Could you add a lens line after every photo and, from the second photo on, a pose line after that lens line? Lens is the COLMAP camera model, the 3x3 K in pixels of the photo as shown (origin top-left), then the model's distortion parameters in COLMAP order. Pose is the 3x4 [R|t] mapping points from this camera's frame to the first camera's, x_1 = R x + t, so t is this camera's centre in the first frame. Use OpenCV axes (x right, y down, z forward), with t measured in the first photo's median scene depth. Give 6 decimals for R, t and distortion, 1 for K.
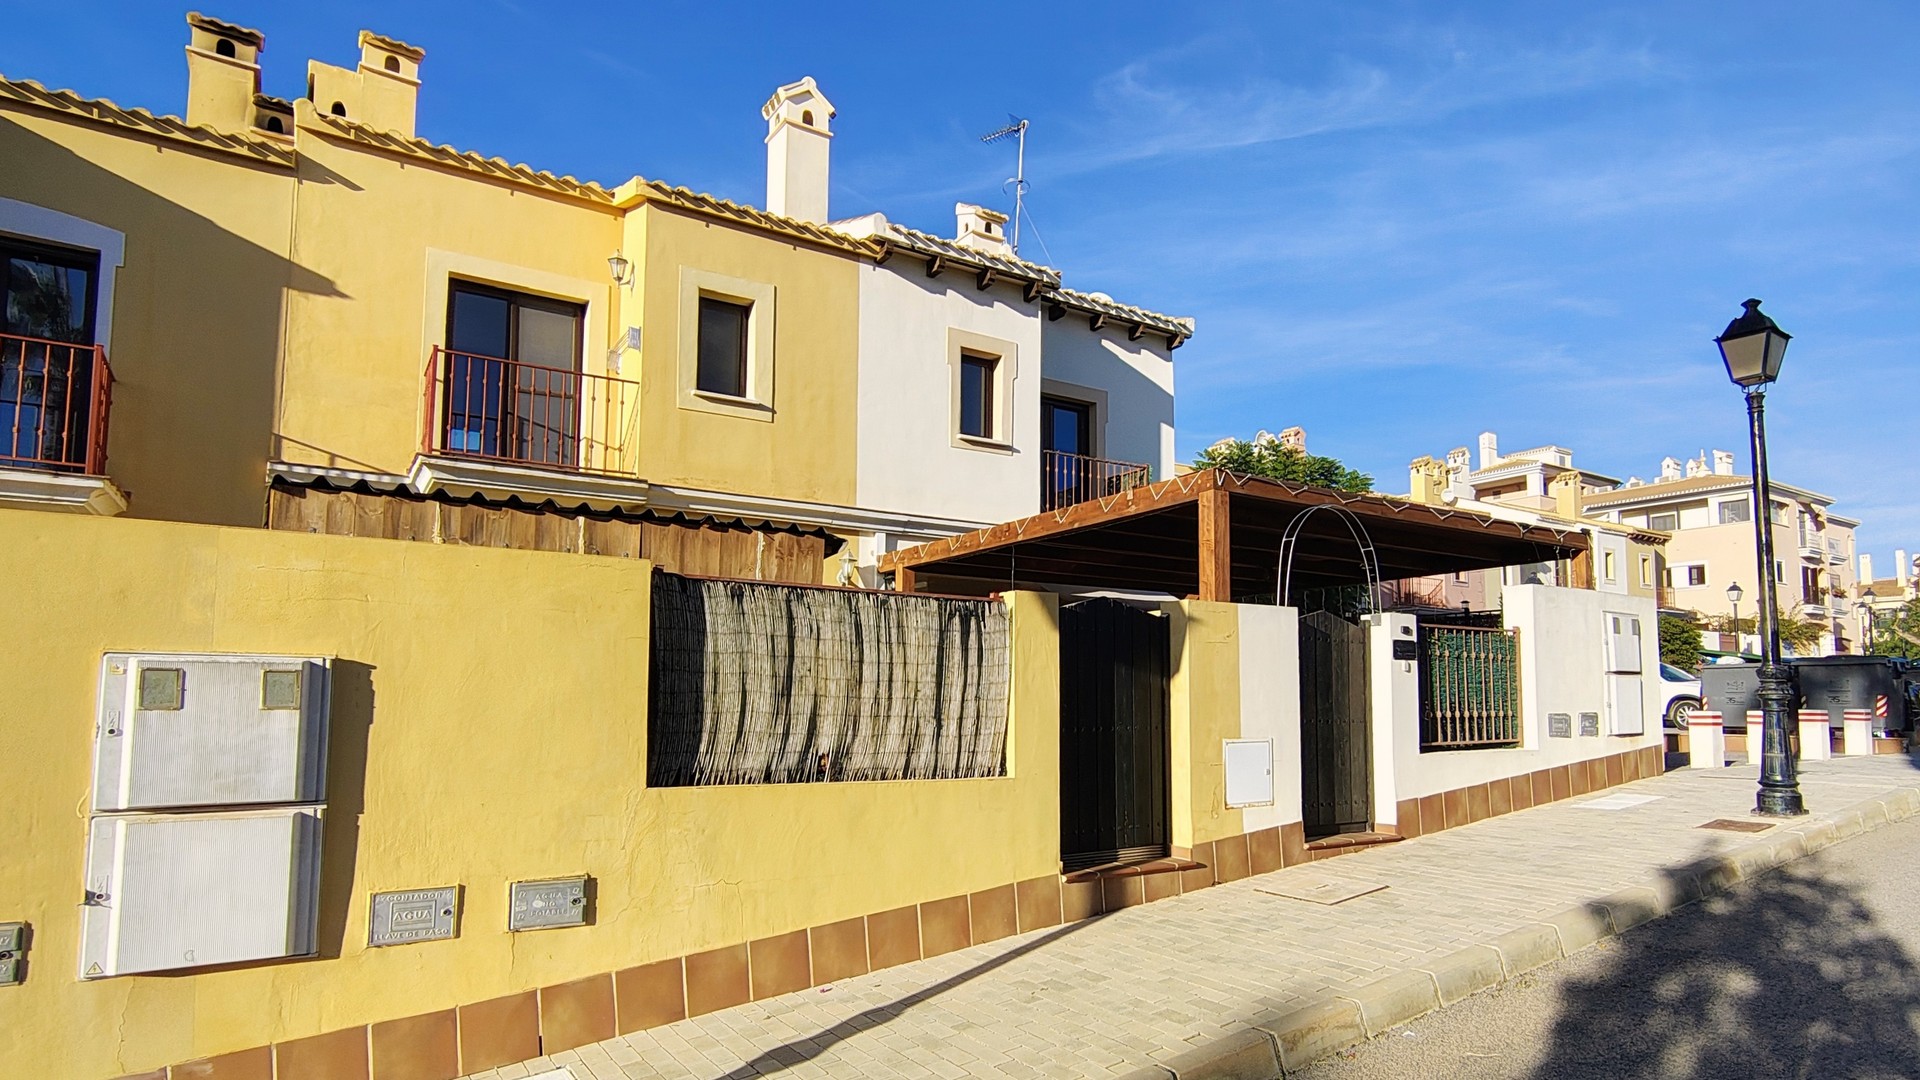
lens RADIAL K [[965.3, 0, 992.6], [0, 965.3, 618.8], [0, 0, 1]] dist [-0.006815, 0.004056]
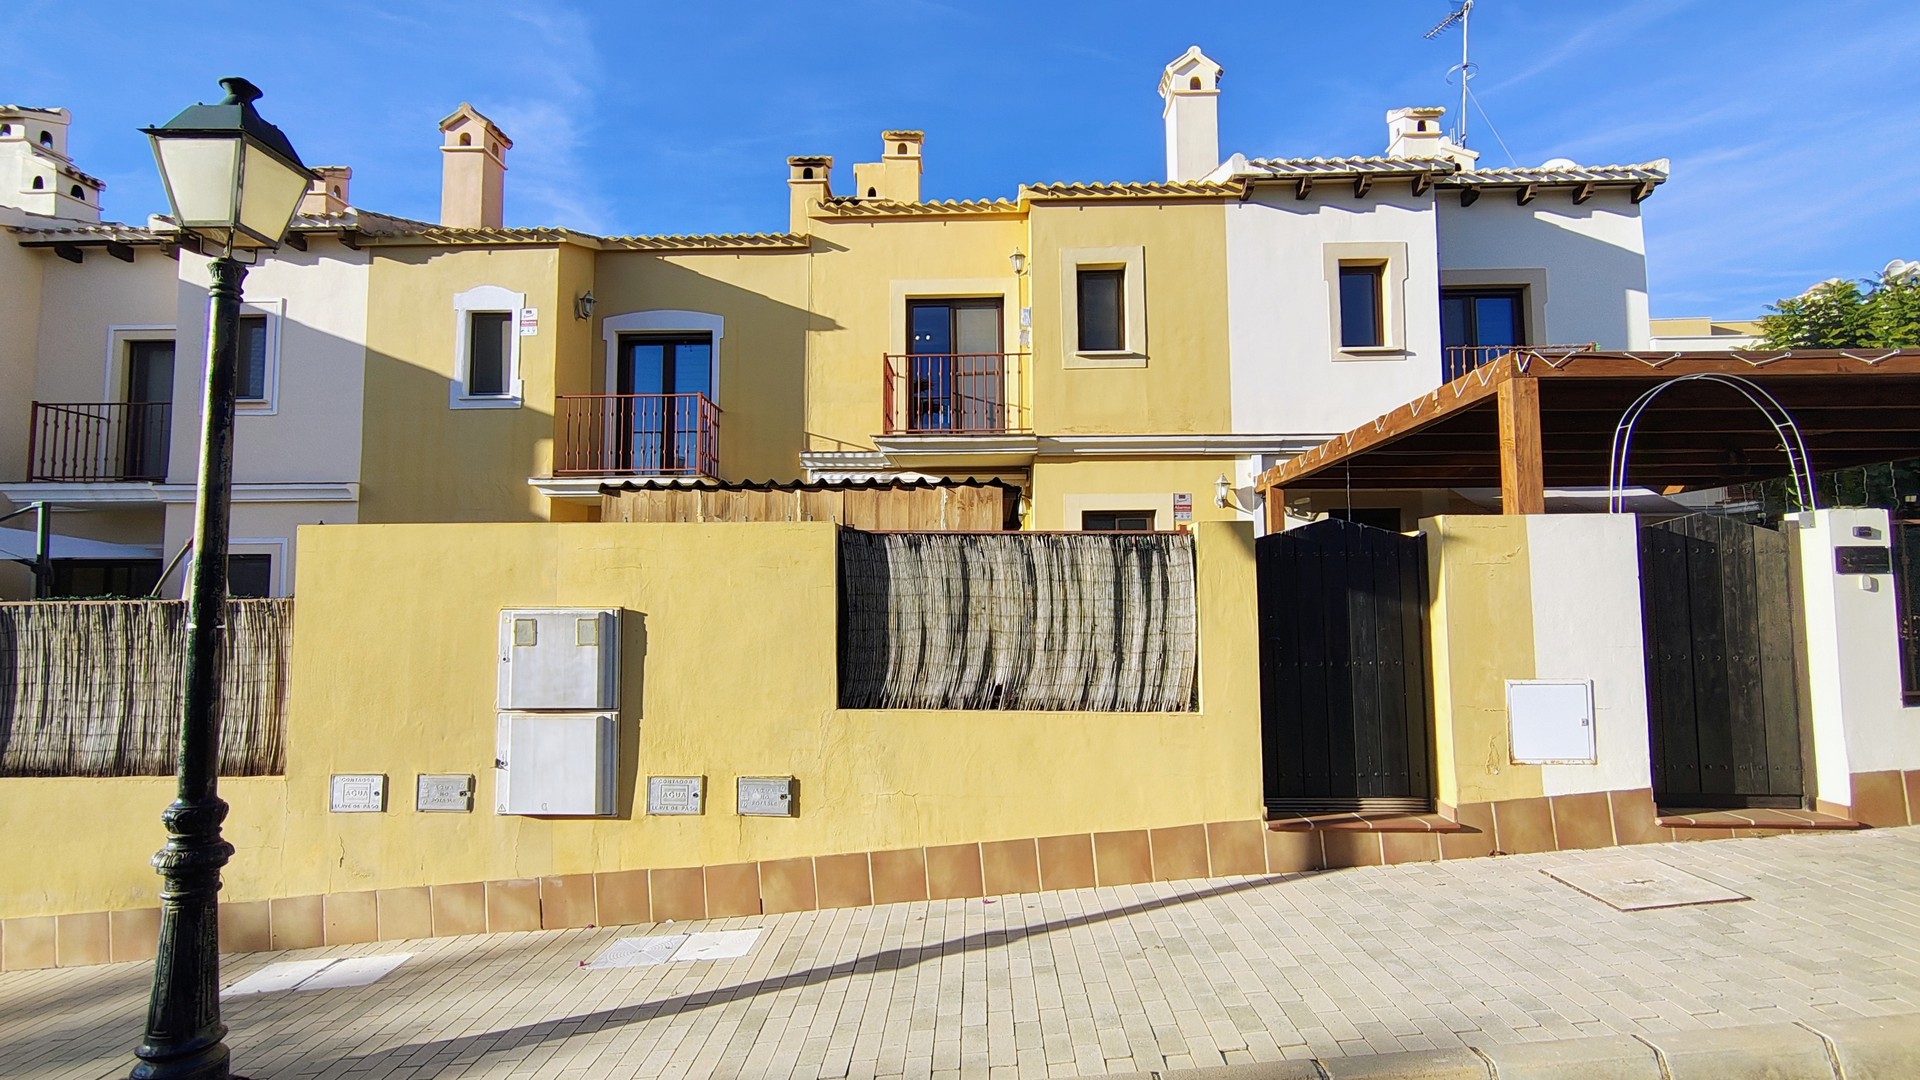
lens RADIAL K [[829.0, 0, 959.2], [0, 829.0, 539.6], [0, 0, 1]] dist [-0.003098, 0.001530]
pose [[0.833470, -0.048260, -0.550453, 0.243142], [0.052519, 0.998588, -0.008027, -0.014935], [0.550063, -0.022219, 0.834828, 0.146808]]
